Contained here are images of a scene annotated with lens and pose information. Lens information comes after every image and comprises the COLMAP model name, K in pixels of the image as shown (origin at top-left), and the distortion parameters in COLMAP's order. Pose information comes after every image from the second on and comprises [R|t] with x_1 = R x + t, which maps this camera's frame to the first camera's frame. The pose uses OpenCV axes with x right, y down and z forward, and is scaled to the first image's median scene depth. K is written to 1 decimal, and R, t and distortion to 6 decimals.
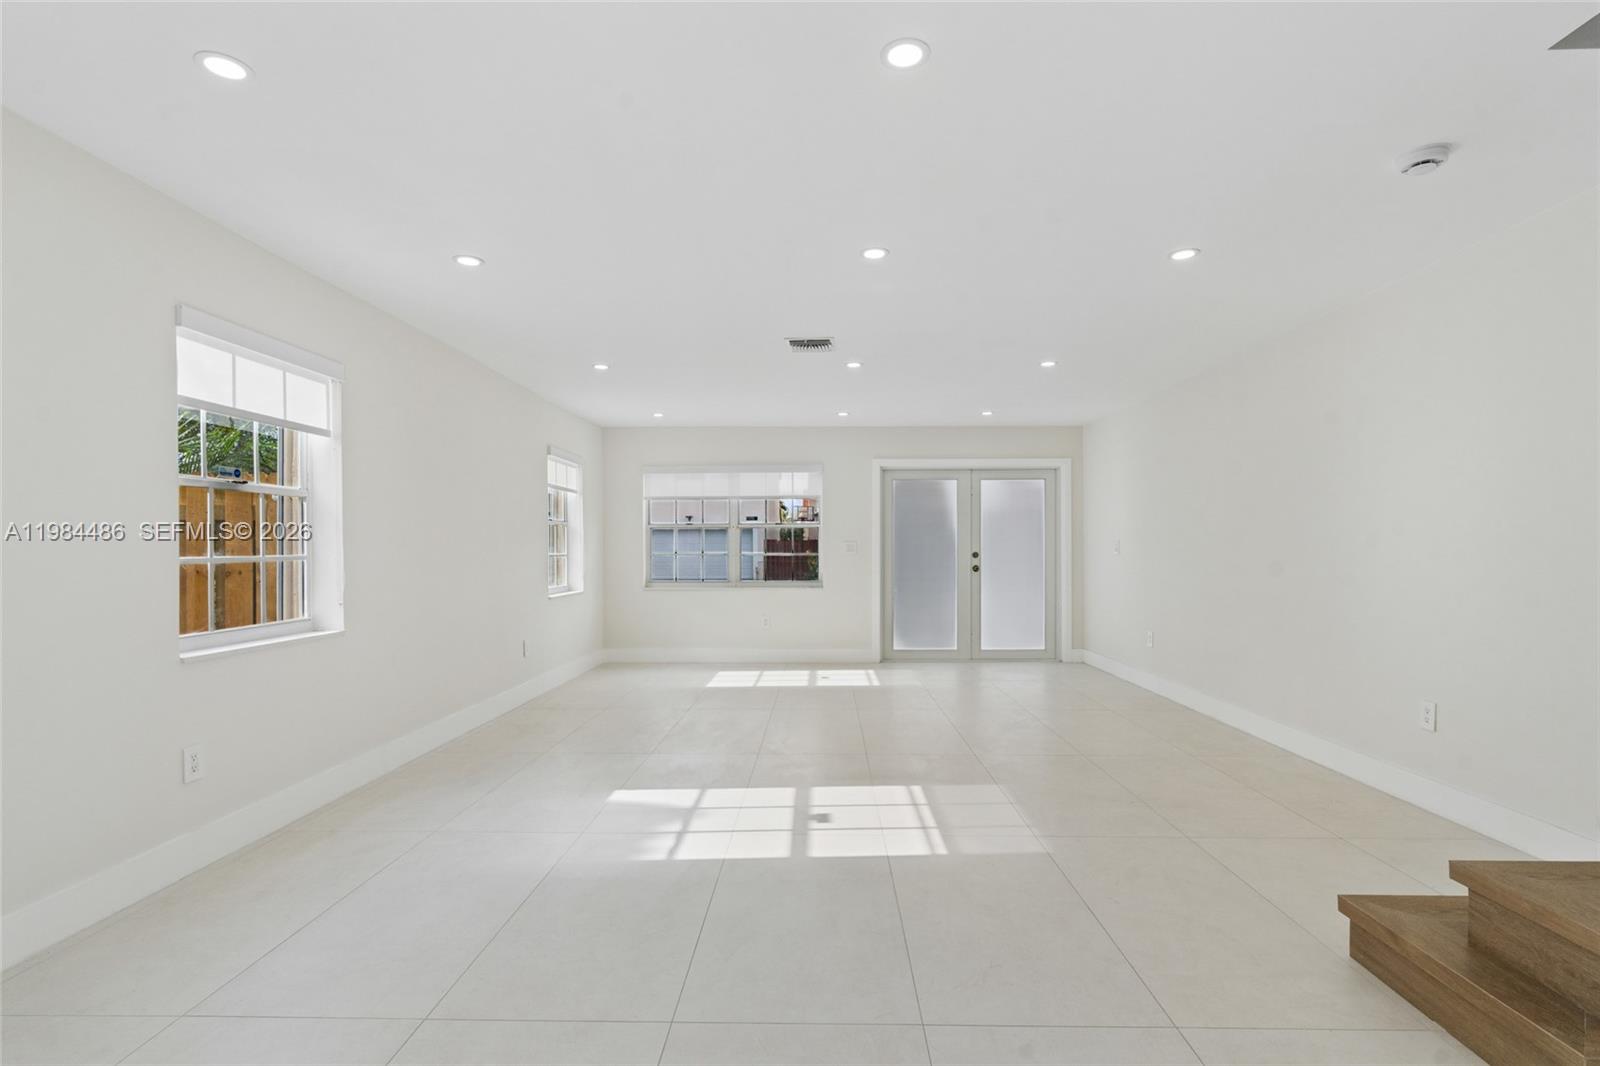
lens RADIAL K [[749.5, 0, 811.5], [0, 749.5, 528.0], [0, 0, 1]] dist [-0.001161, 0.000059]
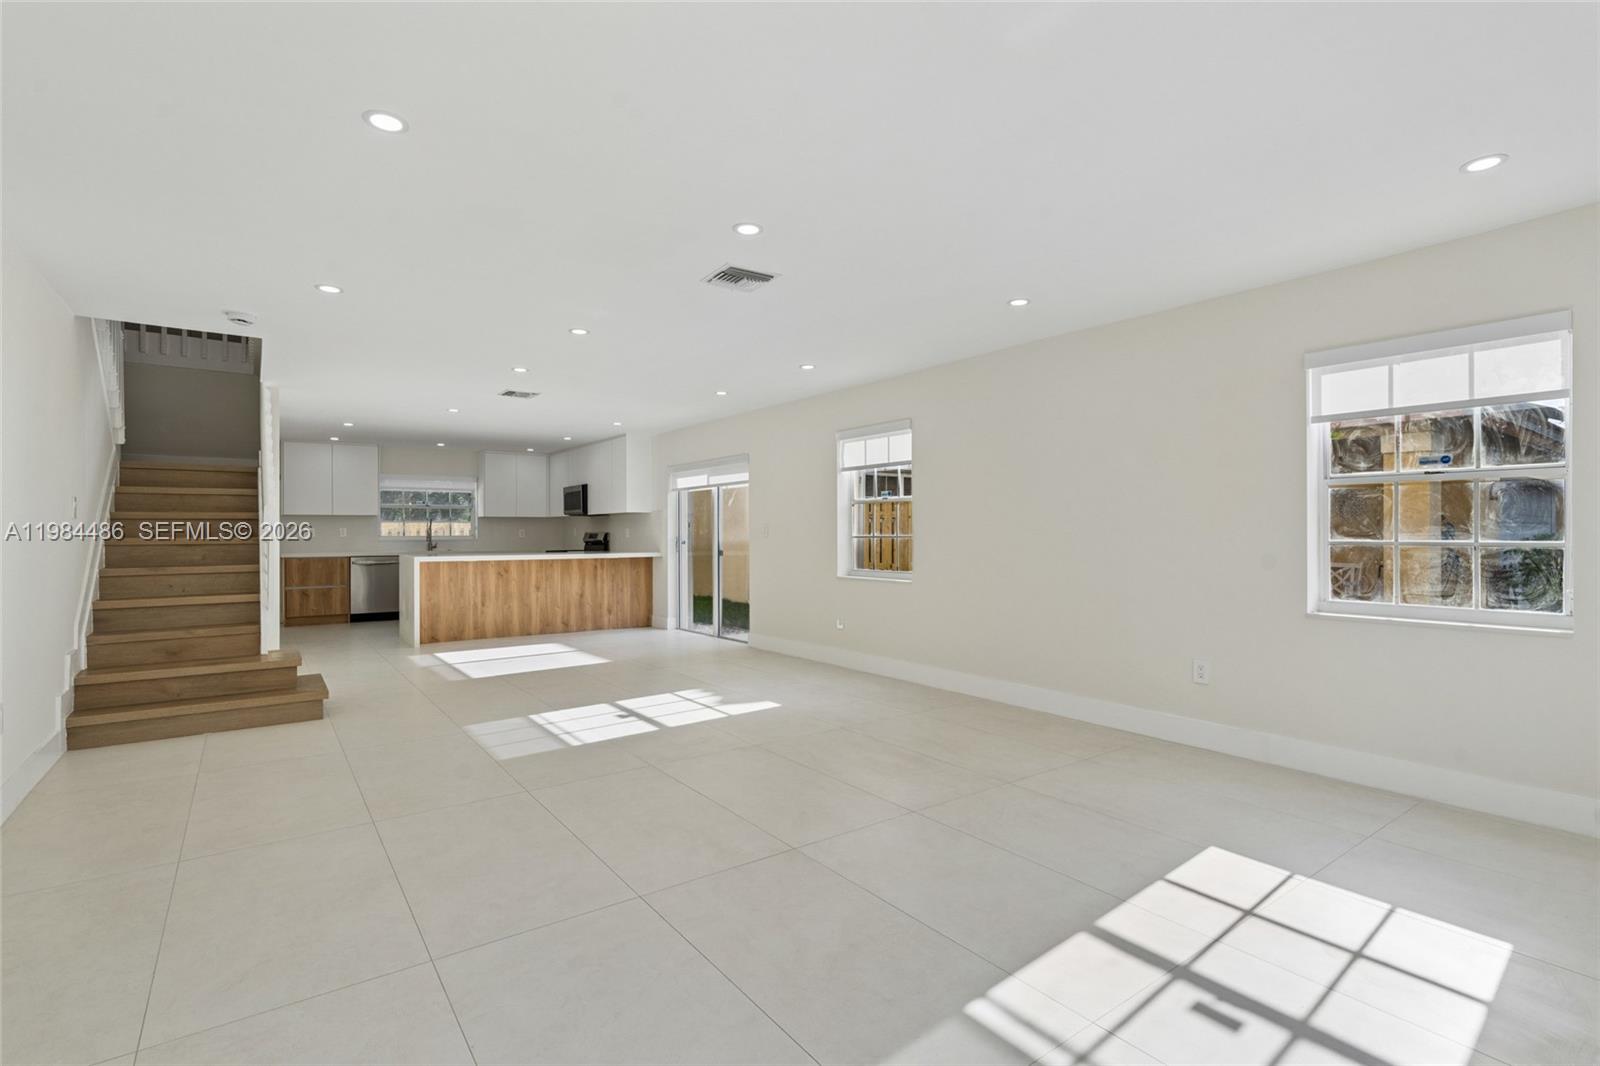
lens RADIAL K [[749.5, 0, 811.5], [0, 749.5, 528.0], [0, 0, 1]] dist [-0.001161, 0.000059]
pose [[-0.788207, 0.002141, -0.615406, 0.609893], [0.024342, 0.999320, -0.027701, 0.066457], [0.614928, -0.036814, -0.787723, 2.327700]]
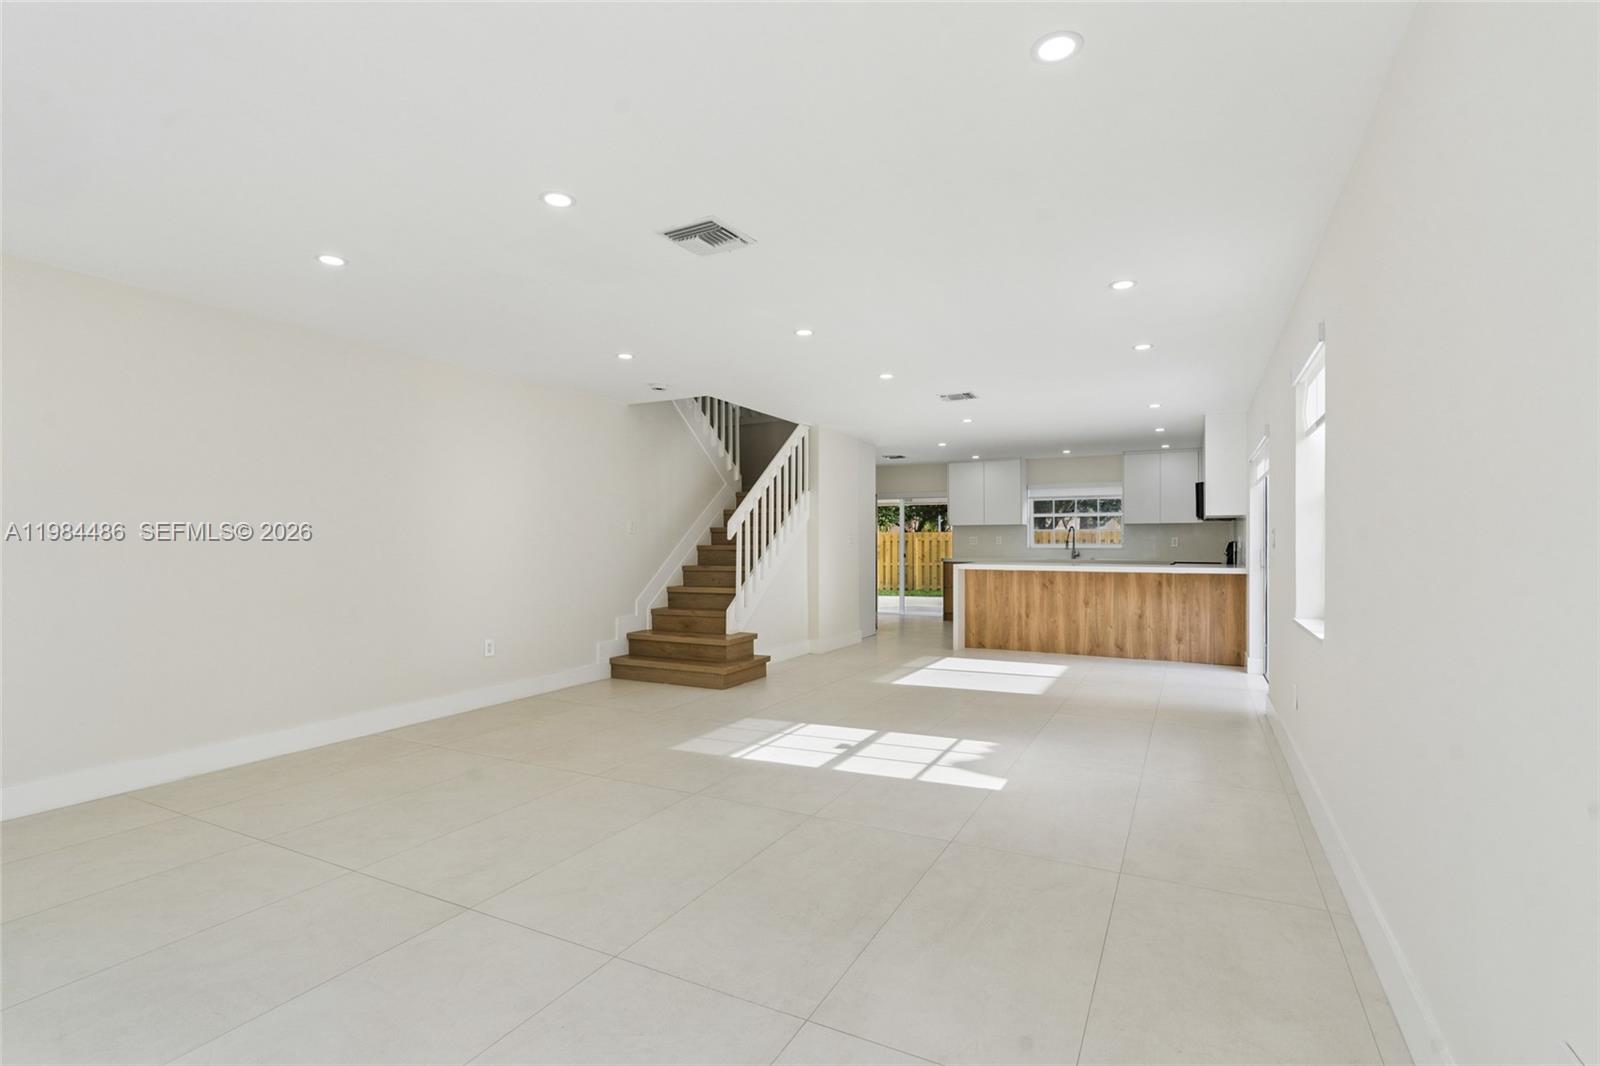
lens RADIAL K [[754.4, 0, 819.9], [0, 754.4, 558.0], [0, 0, 1]] dist [-0.000350, 0.000056]
pose [[-0.903131, -0.004556, 0.429341, -0.507712], [-0.008151, 0.999945, -0.006535, 0.060105], [-0.429288, -0.009402, -0.903119, 2.166861]]
